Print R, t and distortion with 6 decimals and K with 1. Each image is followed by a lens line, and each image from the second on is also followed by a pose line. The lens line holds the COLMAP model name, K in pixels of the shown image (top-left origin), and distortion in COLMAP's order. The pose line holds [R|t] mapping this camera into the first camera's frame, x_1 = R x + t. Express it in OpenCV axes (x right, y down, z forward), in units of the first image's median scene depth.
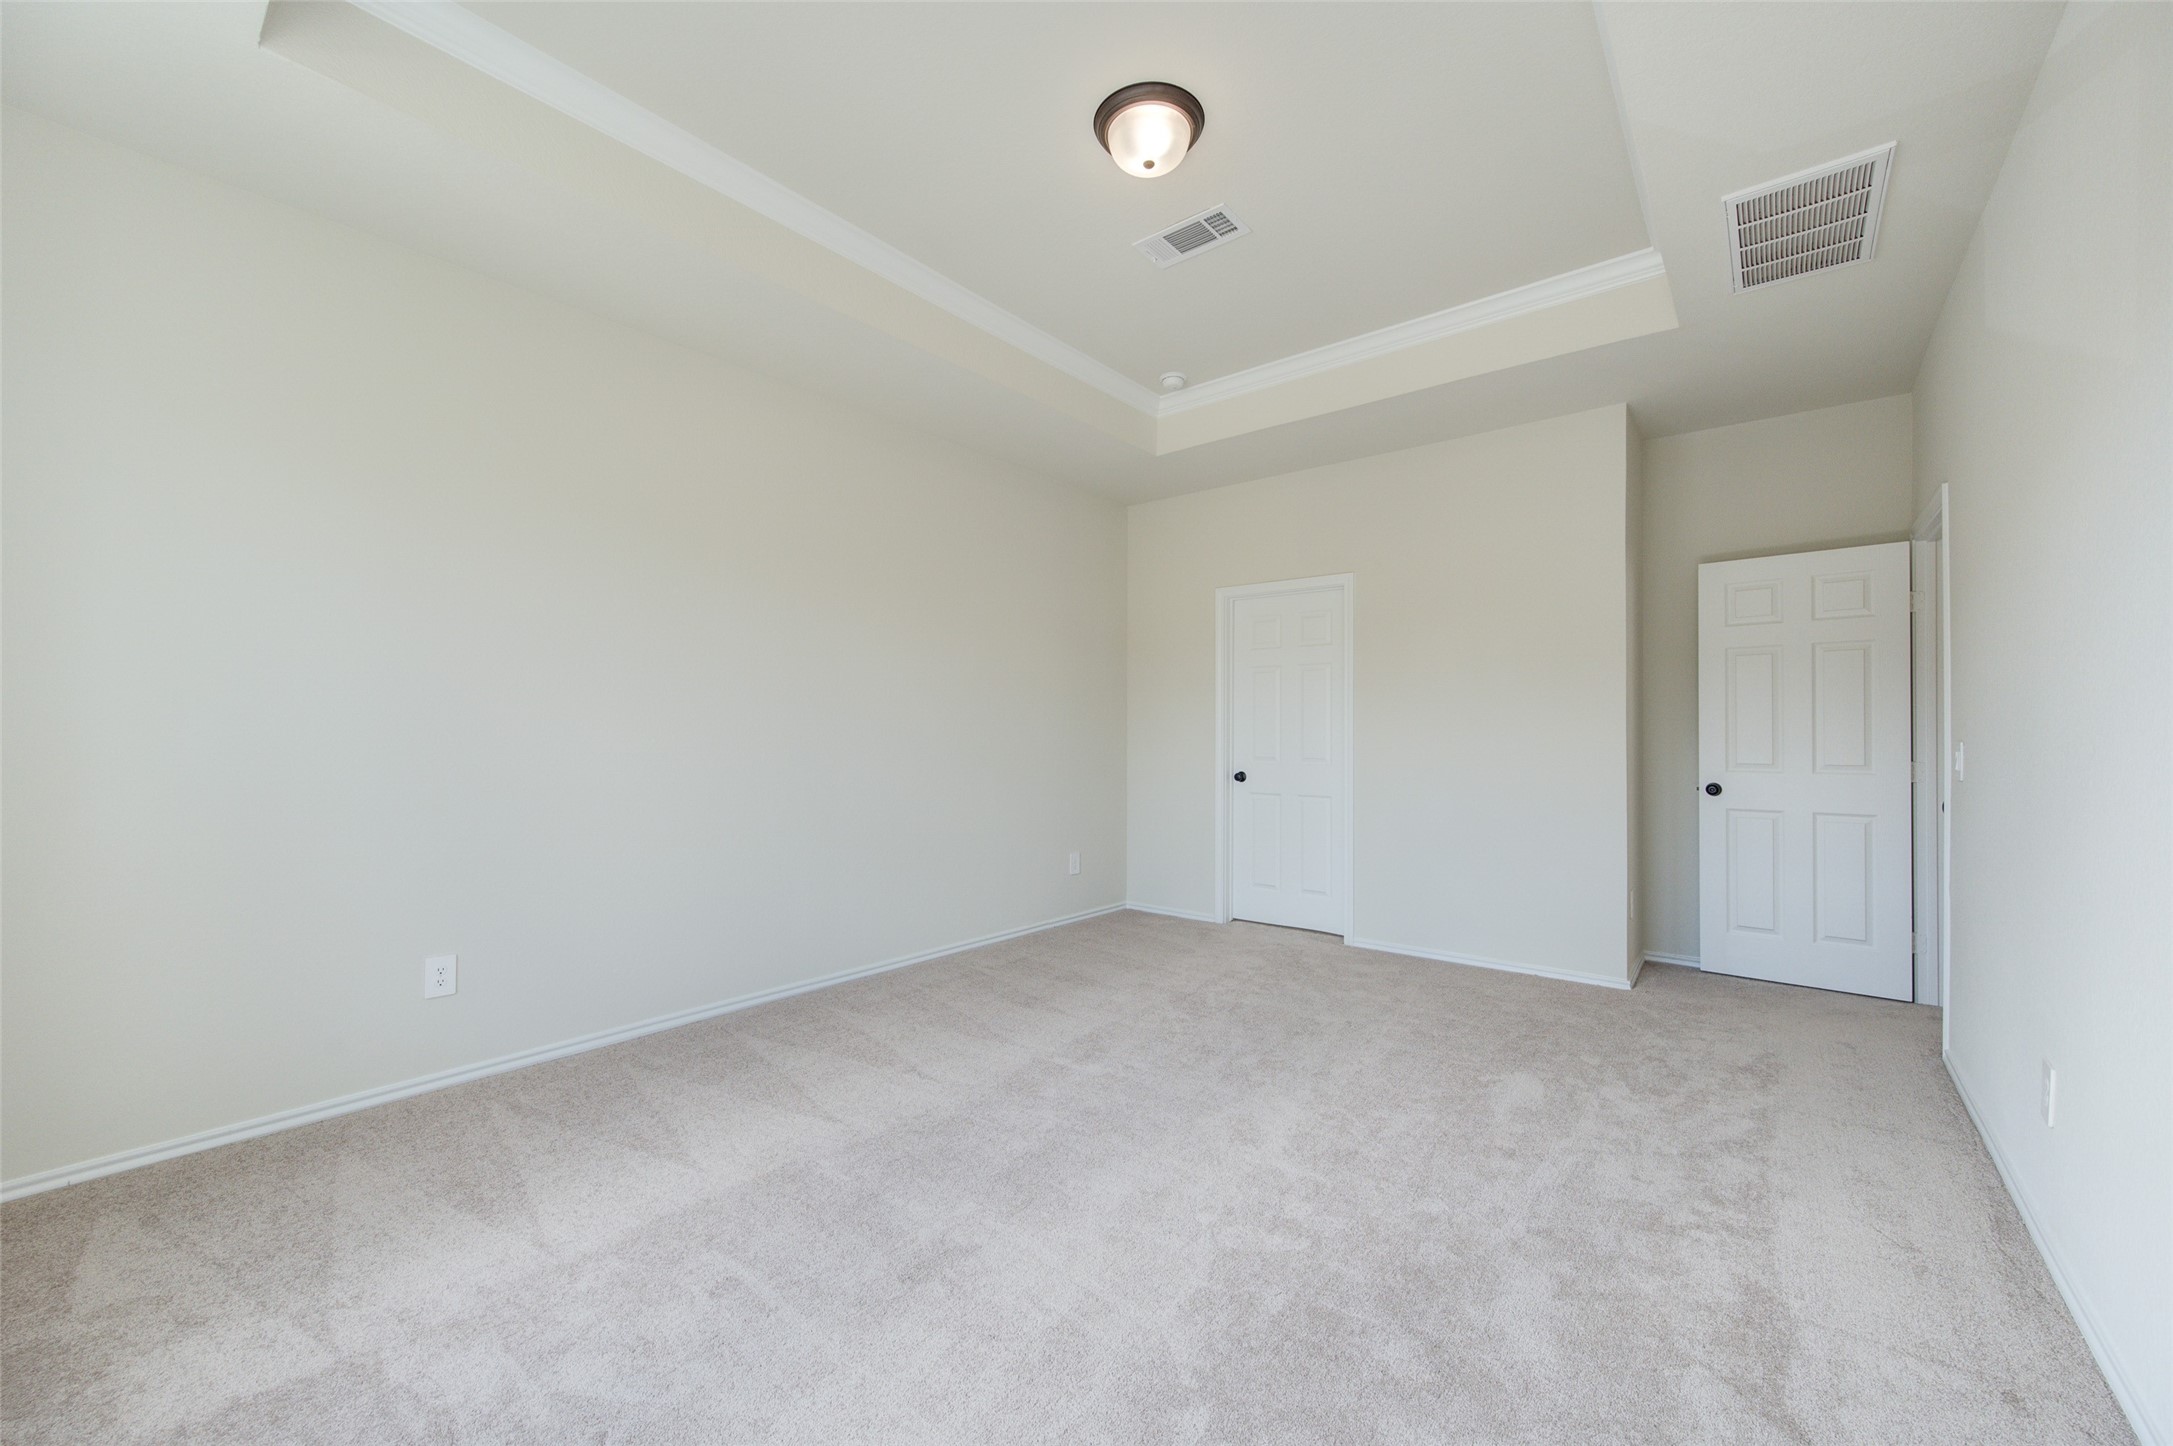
lens RADIAL K [[855.9, 0, 1107.7], [0, 855.9, 735.8], [0, 0, 1]] dist [0.007244, -0.000324]
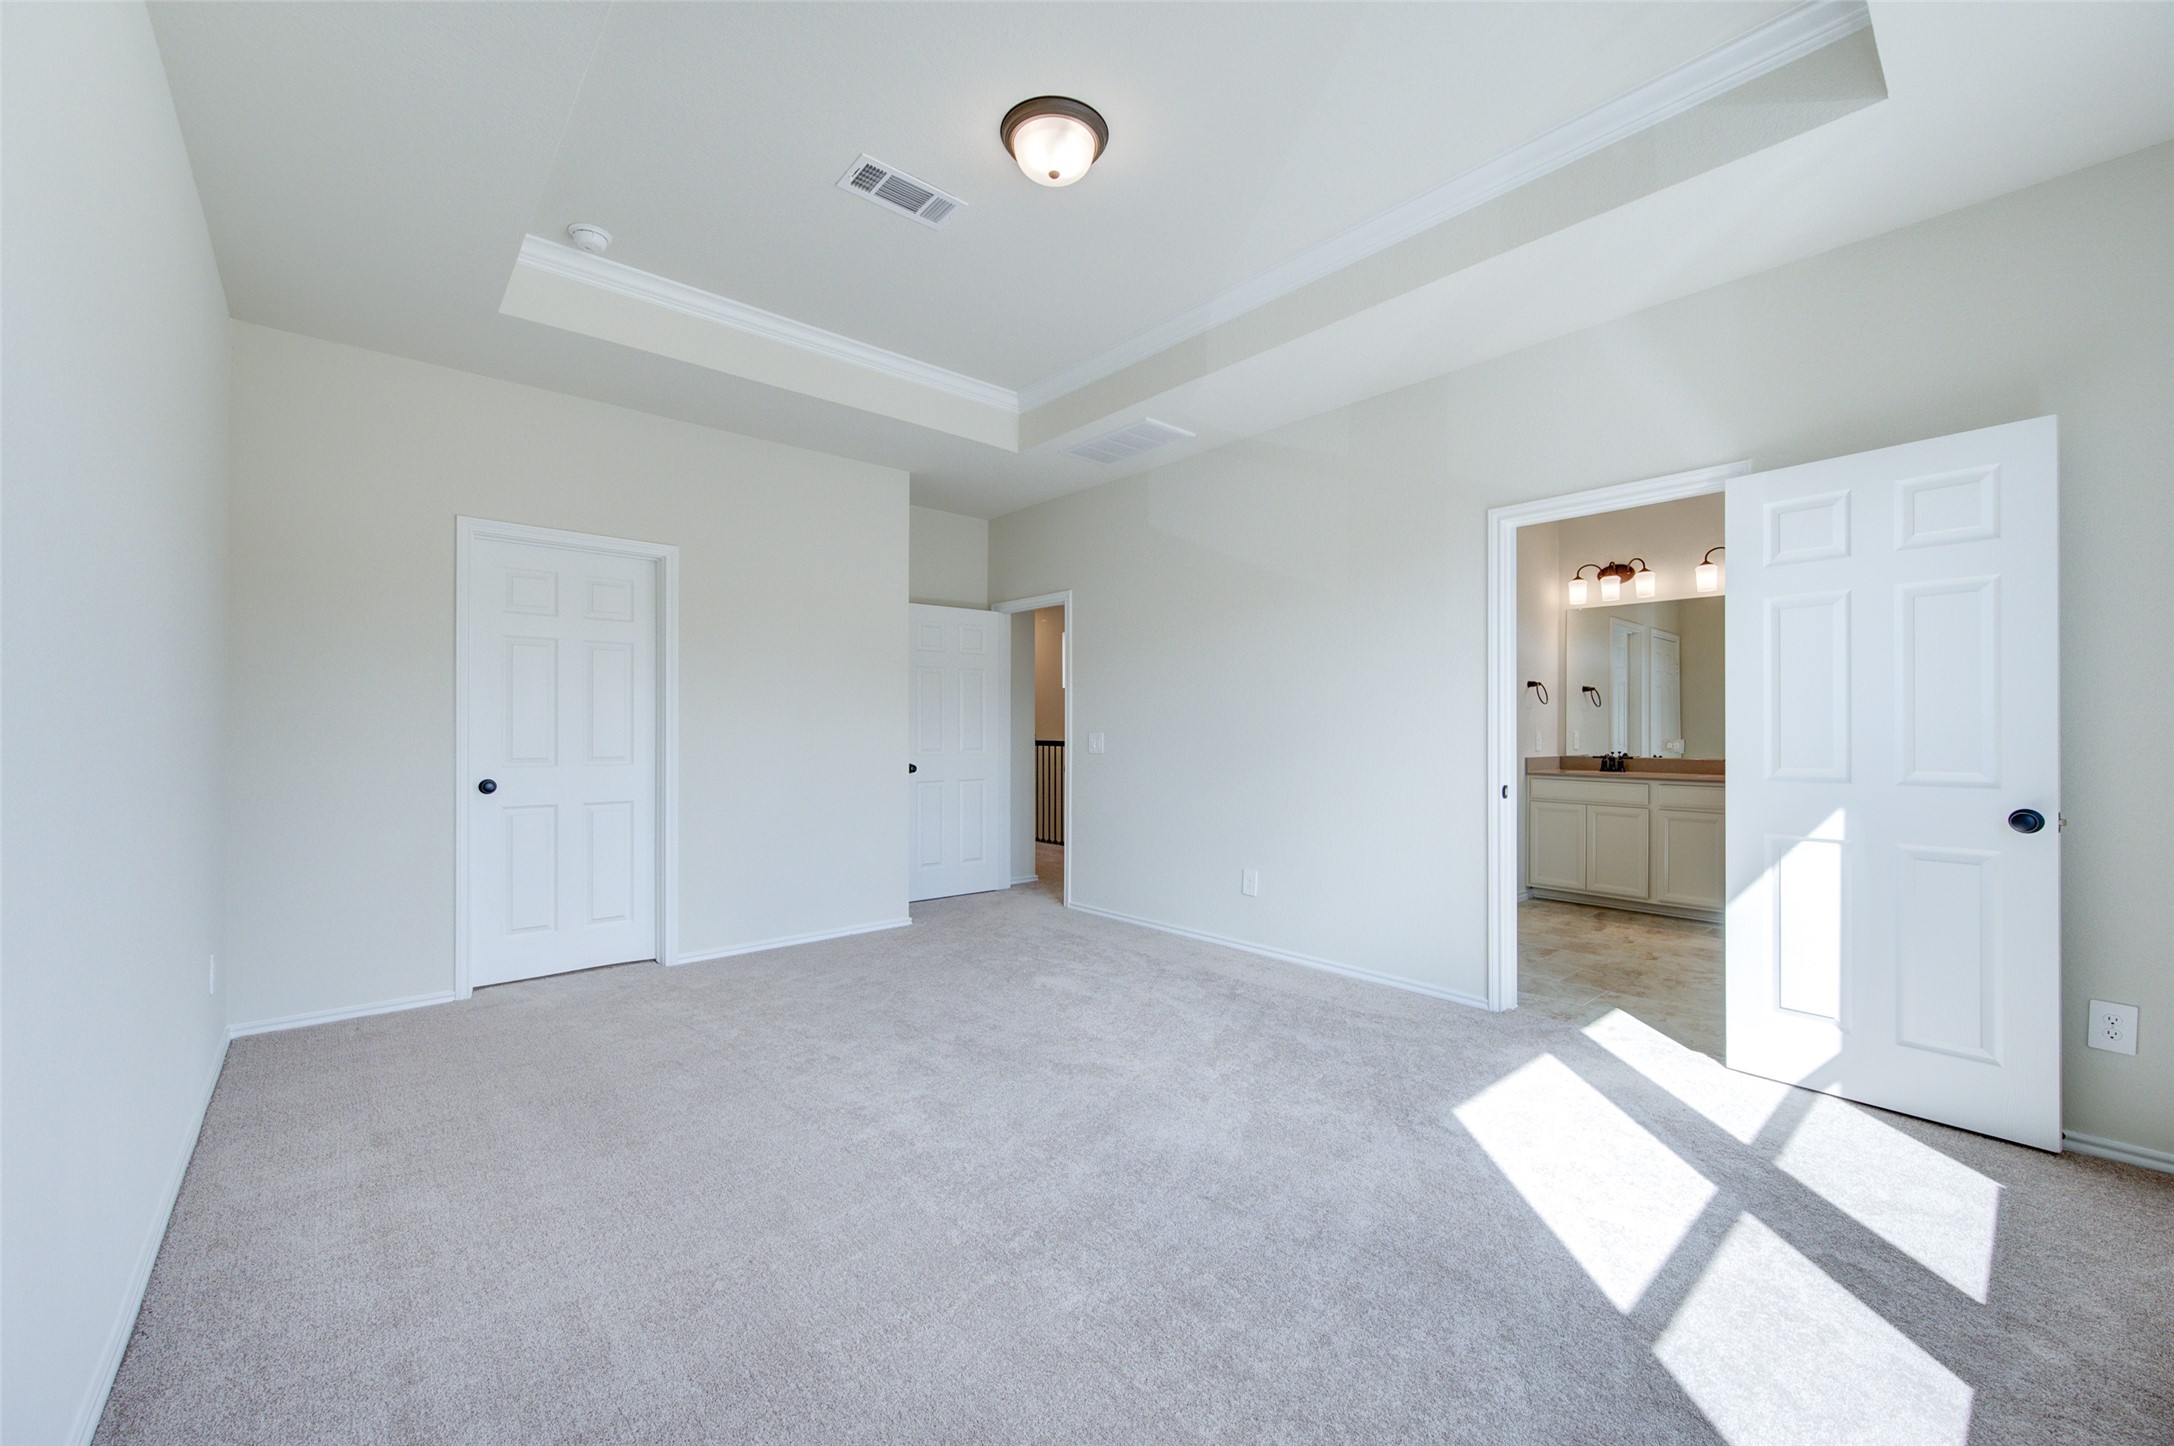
lens RADIAL K [[856.2, 0, 1076.3], [0, 856.2, 733.0], [0, 0, 1]] dist [0.007244, -0.000324]
pose [[0.185467, -0.001784, 0.982649, -0.795099], [0.005484, 0.999985, 0.000781, 0.007693], [-0.982635, 0.005244, 0.185474, 0.655436]]
